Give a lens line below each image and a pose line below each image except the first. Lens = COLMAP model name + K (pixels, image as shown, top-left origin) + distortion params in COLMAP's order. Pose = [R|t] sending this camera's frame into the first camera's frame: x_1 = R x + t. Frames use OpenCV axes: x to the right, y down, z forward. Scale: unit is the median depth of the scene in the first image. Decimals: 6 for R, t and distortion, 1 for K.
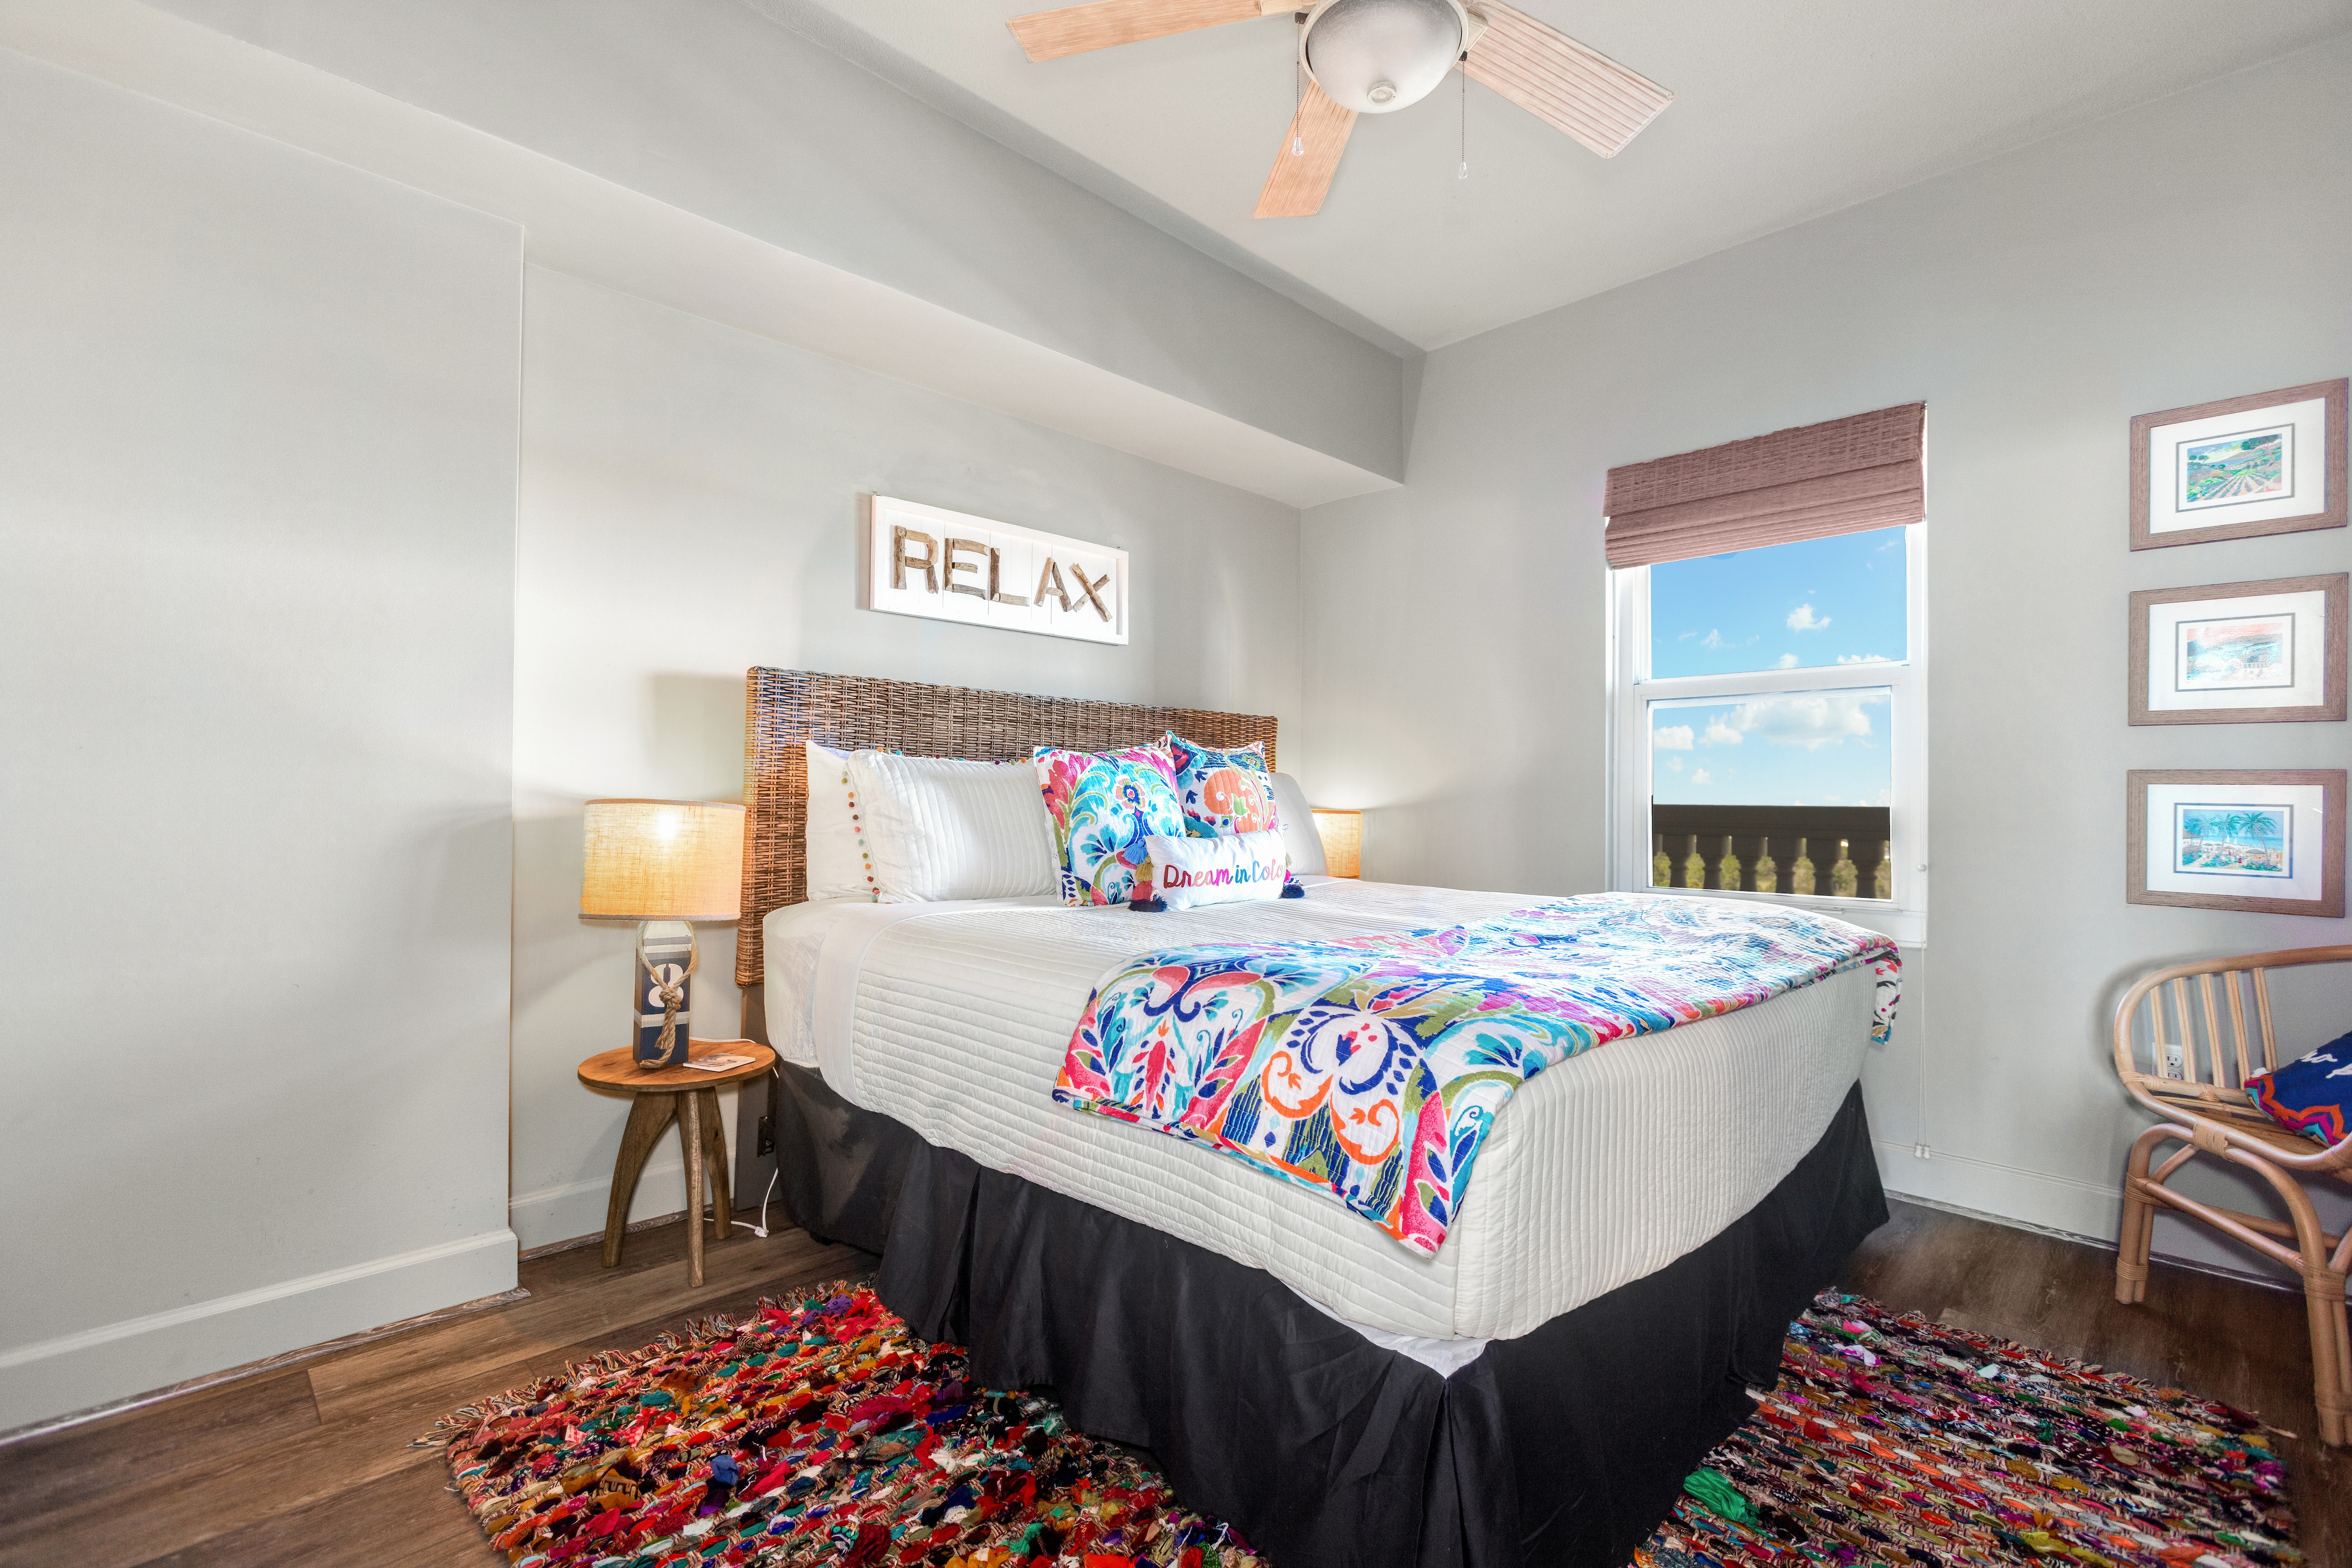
lens RADIAL K [[1060.1, 0, 1176.0], [0, 1060.1, 784.0], [0, 0, 1]] dist [-0.002080, 0.006035]
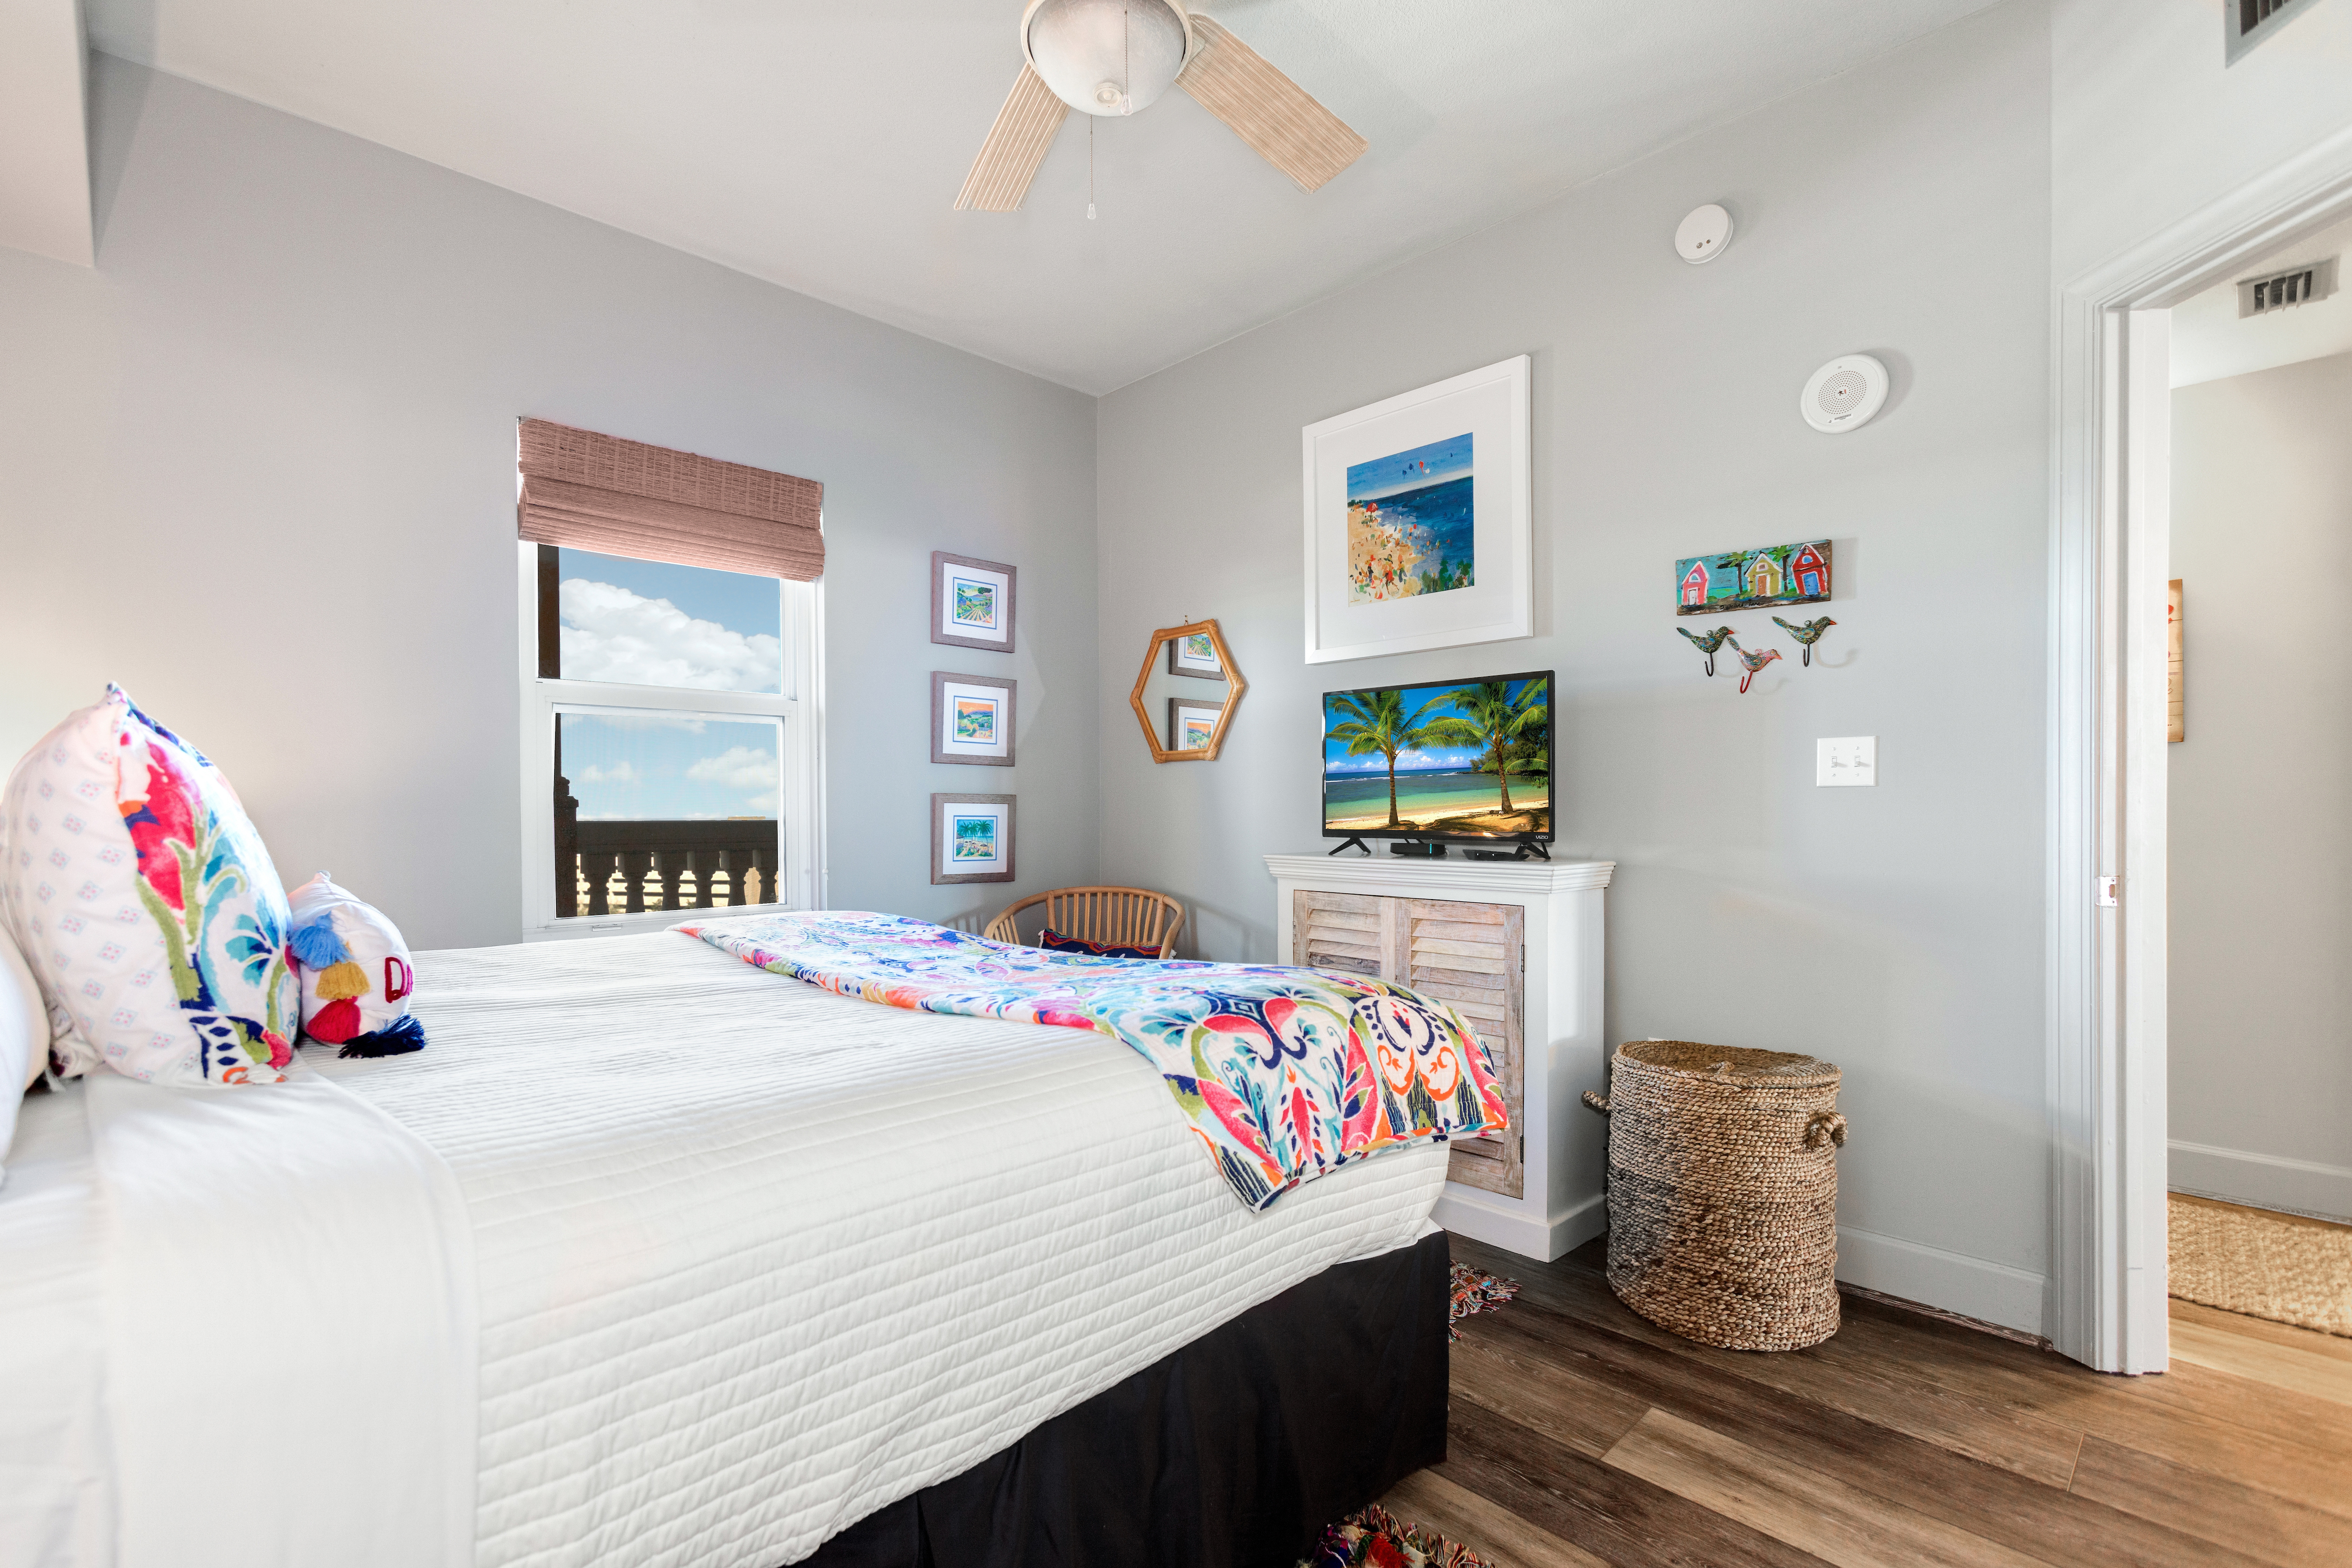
lens RADIAL K [[1067.1, 0, 1181.0], [0, 1067.1, 816.4], [0, 0, 1]] dist [-0.021664, -0.000047]
pose [[-0.001724, -0.013288, 0.999910, -0.906393], [-0.008364, 0.999877, 0.013273, -0.005114], [-0.999964, -0.008341, -0.001835, 1.066079]]
